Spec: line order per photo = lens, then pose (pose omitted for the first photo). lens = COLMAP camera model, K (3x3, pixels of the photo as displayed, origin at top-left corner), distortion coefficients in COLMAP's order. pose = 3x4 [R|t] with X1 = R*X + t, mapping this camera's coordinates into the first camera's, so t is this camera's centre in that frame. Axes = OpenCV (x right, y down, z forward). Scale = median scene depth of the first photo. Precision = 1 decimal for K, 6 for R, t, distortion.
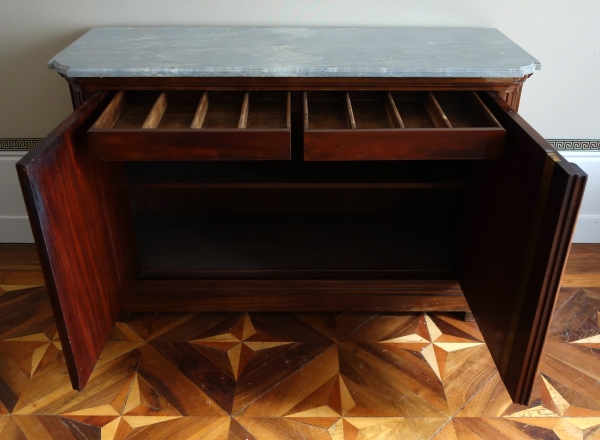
lens RADIAL K [[600.9, 0, 303.2], [0, 600.9, 197.4], [0, 0, 1]] dist [-0.021092, 0.000000]
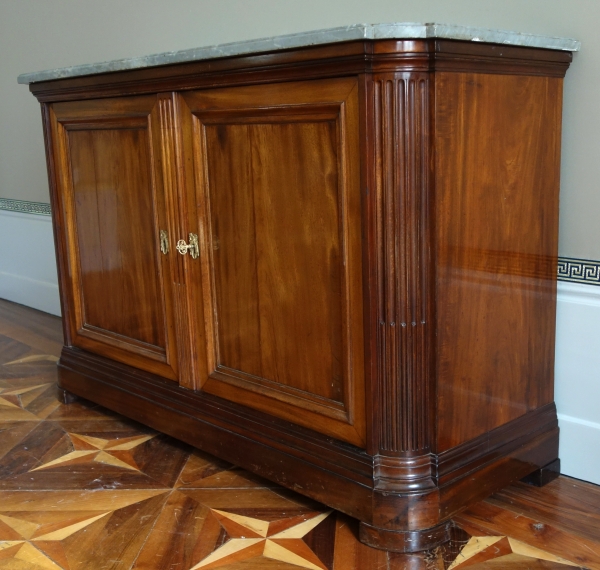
lens RADIAL K [[819.7, 0, 349.4], [0, 819.7, 303.4], [0, 0, 1]] dist [-0.021783, 0.000000]
pose [[0.700493, 0.128437, -0.702007, 0.795167], [-0.311971, 0.939816, -0.139353, 0.122169], [0.641860, 0.316621, 0.698403, 0.462565]]
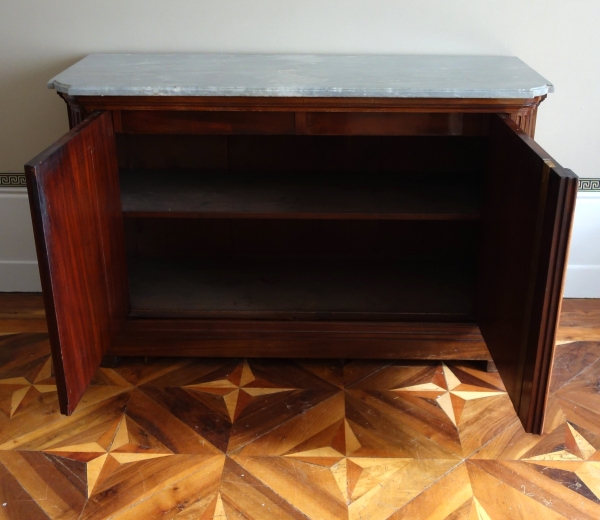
lens RADIAL K [[783.2, 0, 307.8], [0, 783.2, 217.6], [0, 0, 1]] dist [-0.016714, 0.000000]
pose [[0.999707, 0.008053, -0.022810, 0.027204], [-0.010565, 0.993624, -0.112248, 0.119583], [0.021760, 0.112456, 0.993418, -0.213760]]
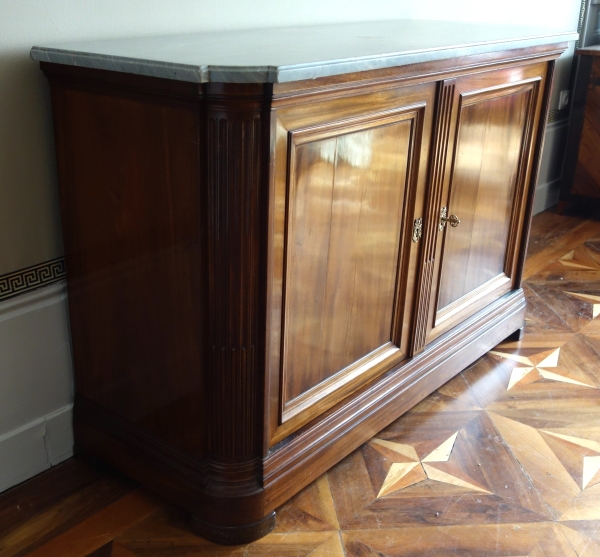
lens RADIAL K [[791.1, 0, 263.7], [0, 791.1, 300.6], [0, 0, 1]] dist [-0.000244, 0.000000]
pose [[0.651792, -0.288718, 0.701291, -0.827555], [0.340643, 0.937627, 0.069417, -0.059467], [-0.677591, 0.193645, 0.709487, 0.453584]]
